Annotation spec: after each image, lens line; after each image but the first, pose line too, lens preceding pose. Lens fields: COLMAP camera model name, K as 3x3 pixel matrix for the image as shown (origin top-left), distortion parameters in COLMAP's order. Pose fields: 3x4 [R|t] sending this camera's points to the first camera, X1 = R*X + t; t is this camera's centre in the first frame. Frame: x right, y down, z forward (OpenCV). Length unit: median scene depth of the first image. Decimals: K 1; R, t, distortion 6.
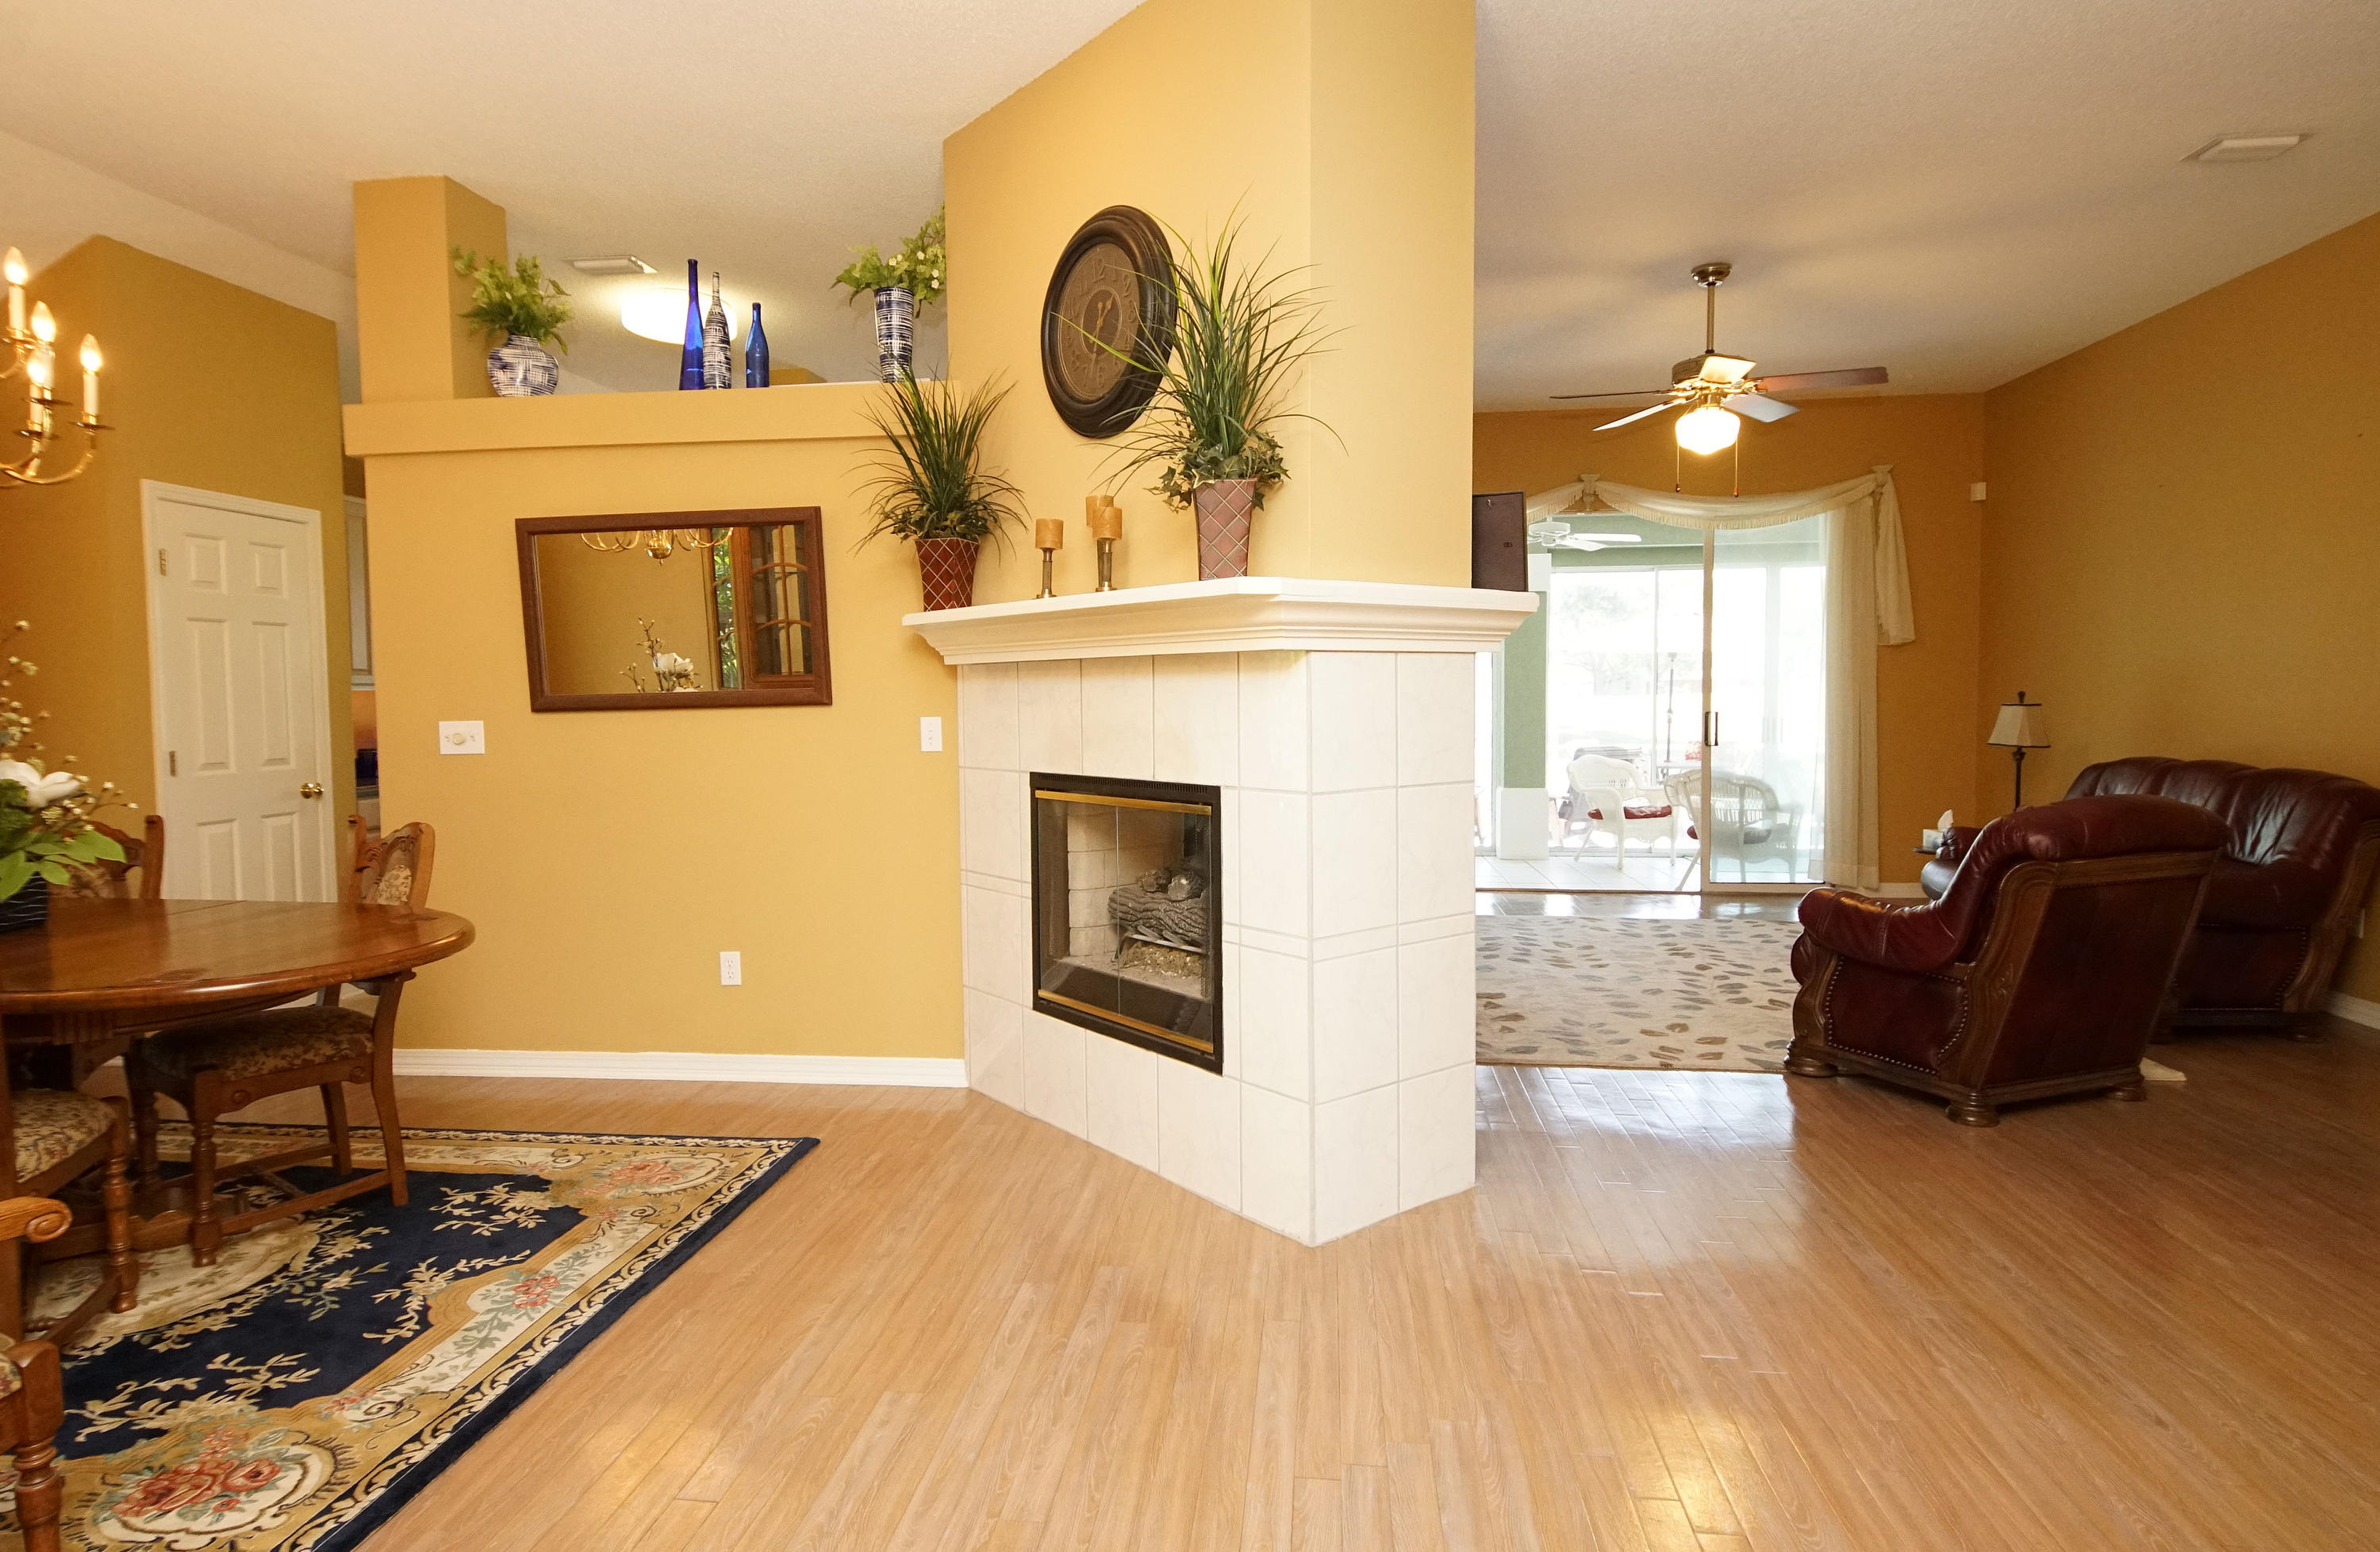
lens RADIAL K [[1305.9, 0, 1173.5], [0, 1305.9, 758.4], [0, 0, 1]] dist [0.026481, -0.027883]
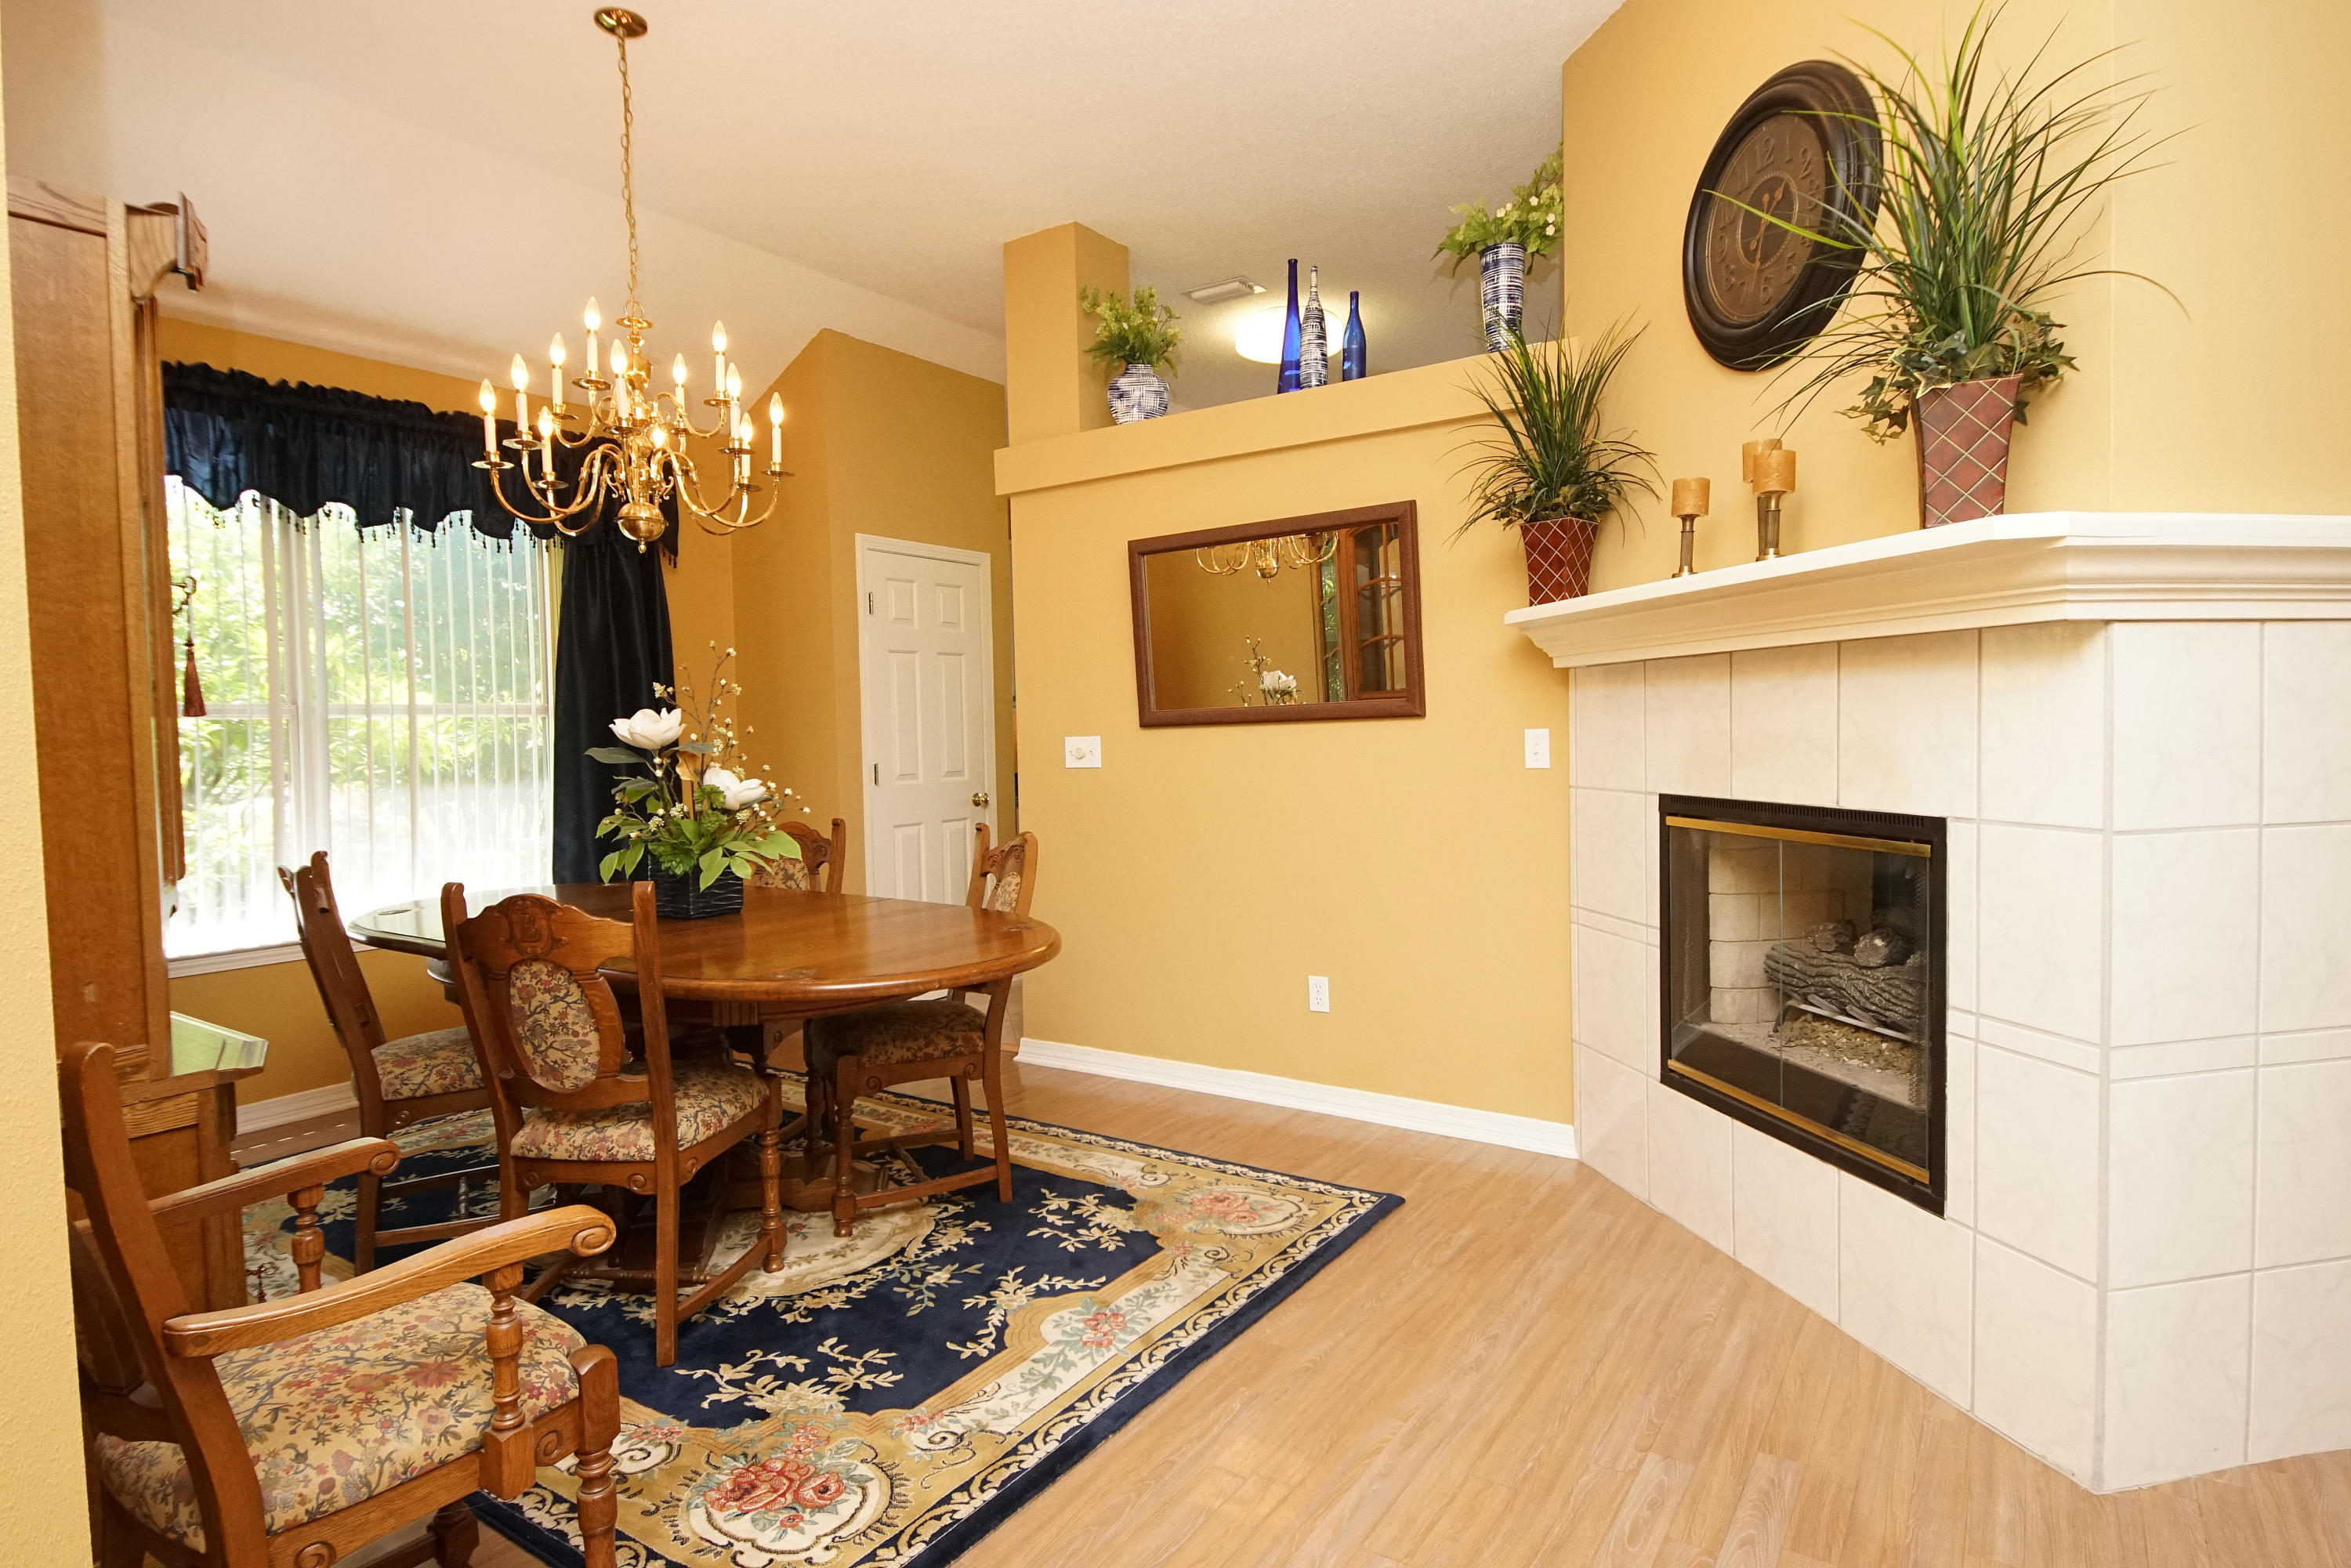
lens RADIAL K [[1259.1, 0, 1158.0], [0, 1259.1, 775.0], [0, 0, 1]] dist [0.042419, -0.039679]
pose [[0.886809, 0.010109, -0.462026, -0.025577], [-0.011408, 0.999935, -0.000020, 0.002627], [0.461995, 0.005288, 0.886867, 0.175190]]
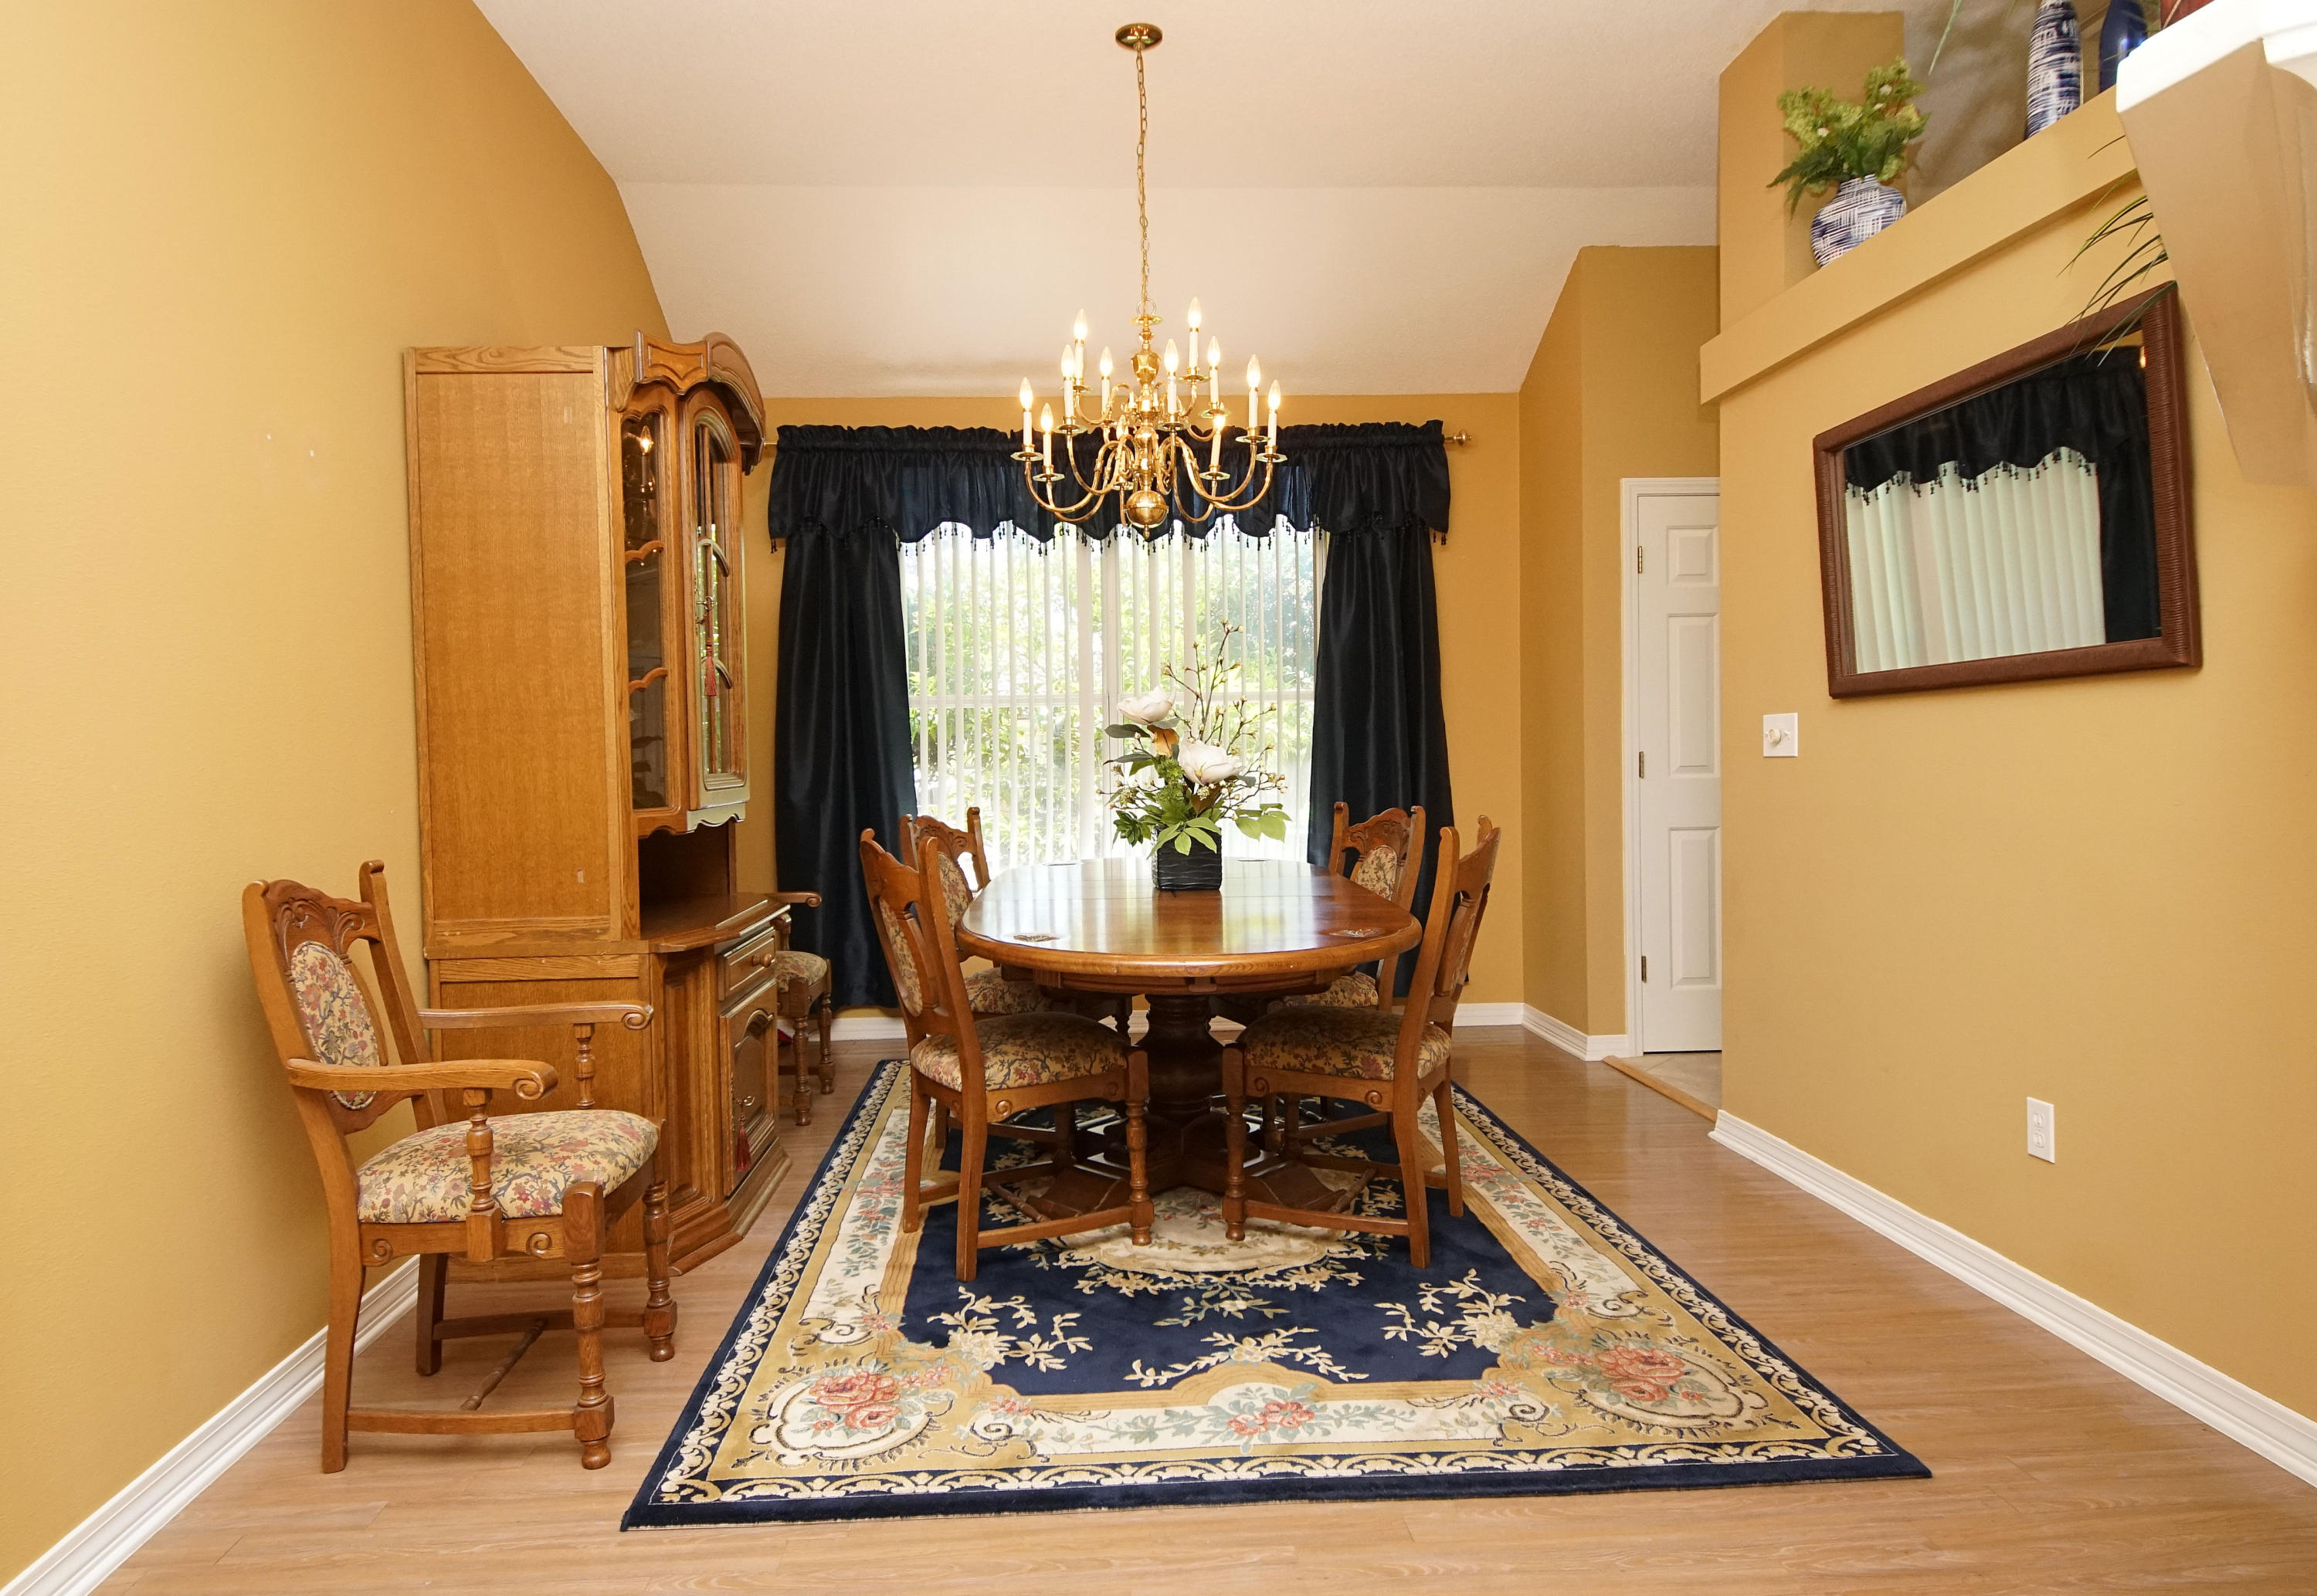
lens RADIAL K [[1340.5, 0, 1102.2], [0, 1340.5, 777.3], [0, 0, 1]] dist [0.044427, -0.045189]
pose [[0.163409, 0.029217, -0.986126, 0.250303], [-0.033158, 0.999159, 0.024109, 0.004266], [0.986001, 0.028759, 0.164240, 0.660702]]
